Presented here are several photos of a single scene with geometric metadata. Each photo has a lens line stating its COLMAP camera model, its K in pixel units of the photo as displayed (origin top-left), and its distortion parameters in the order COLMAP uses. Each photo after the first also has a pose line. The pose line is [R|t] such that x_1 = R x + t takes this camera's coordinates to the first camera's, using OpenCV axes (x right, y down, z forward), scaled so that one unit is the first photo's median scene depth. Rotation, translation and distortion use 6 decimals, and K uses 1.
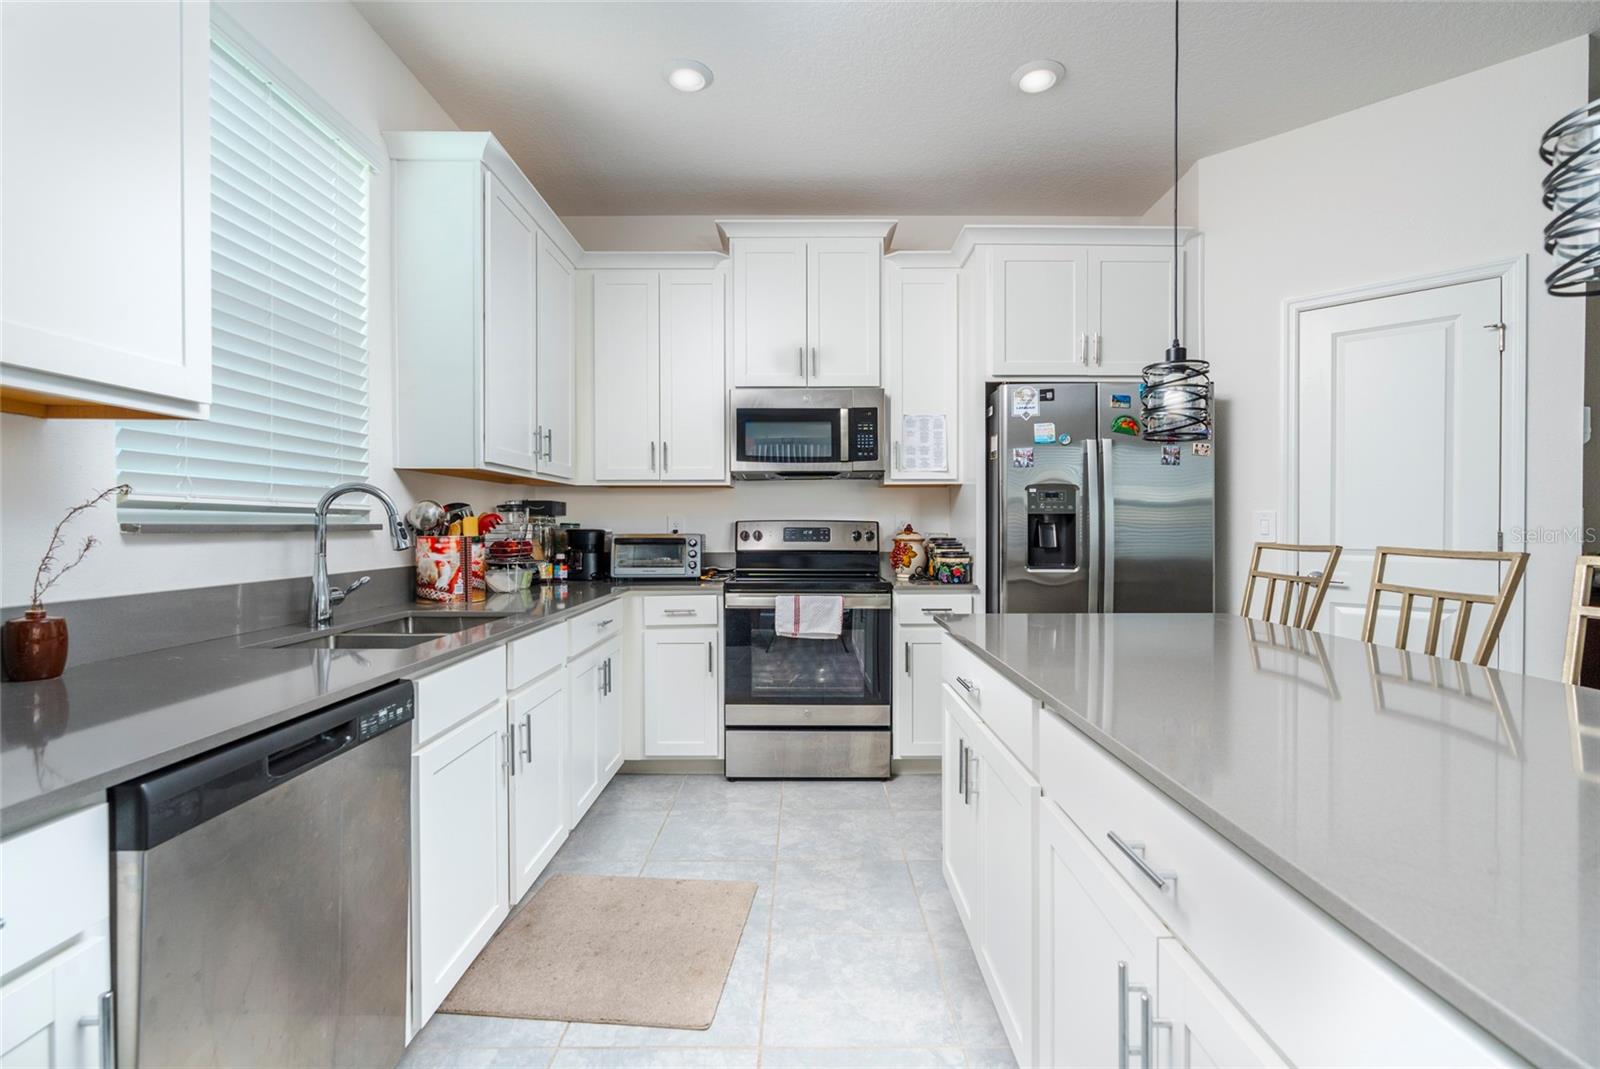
lens RADIAL K [[736.9, 0, 806.0], [0, 736.9, 533.1], [0, 0, 1]] dist [0.018046, 0.000357]
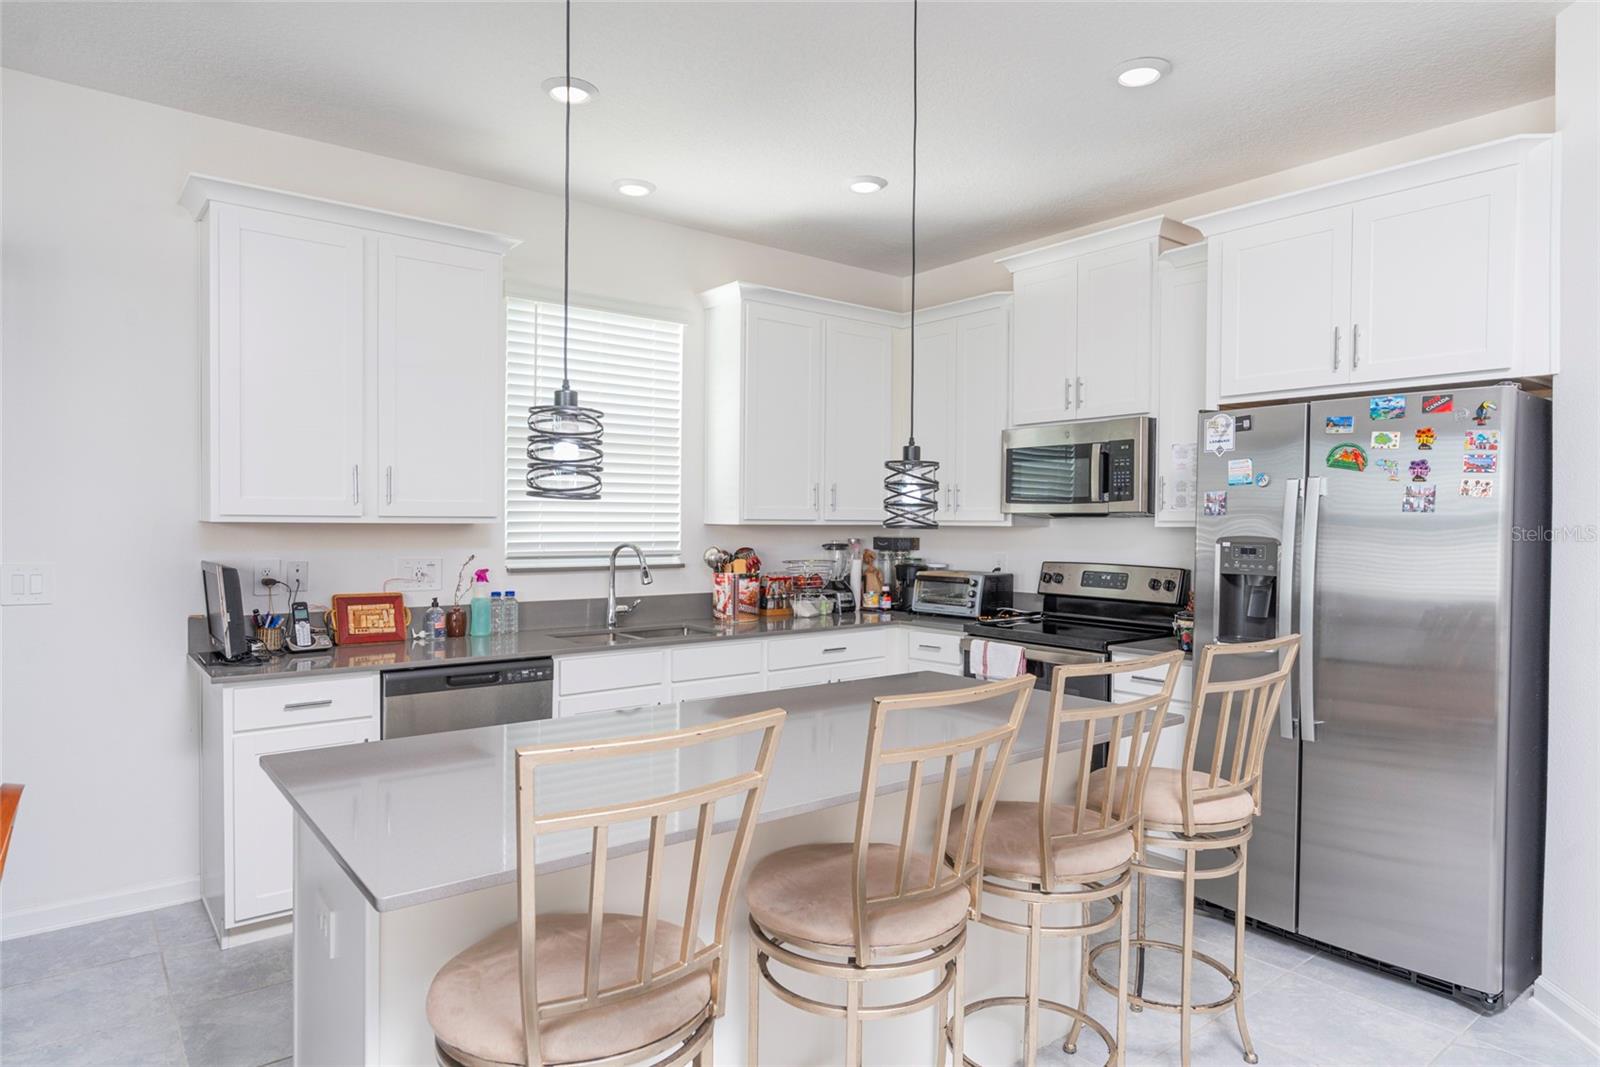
lens RADIAL K [[954.8, 0, 798.2], [0, 954.8, 534.6], [0, 0, 1]] dist [0.019726, 0.000004]
pose [[0.616142, 0.015326, -0.787486, 0.839010], [-0.014739, 0.999860, 0.007926, -0.069619], [0.787497, 0.006723, 0.616281, -0.003350]]
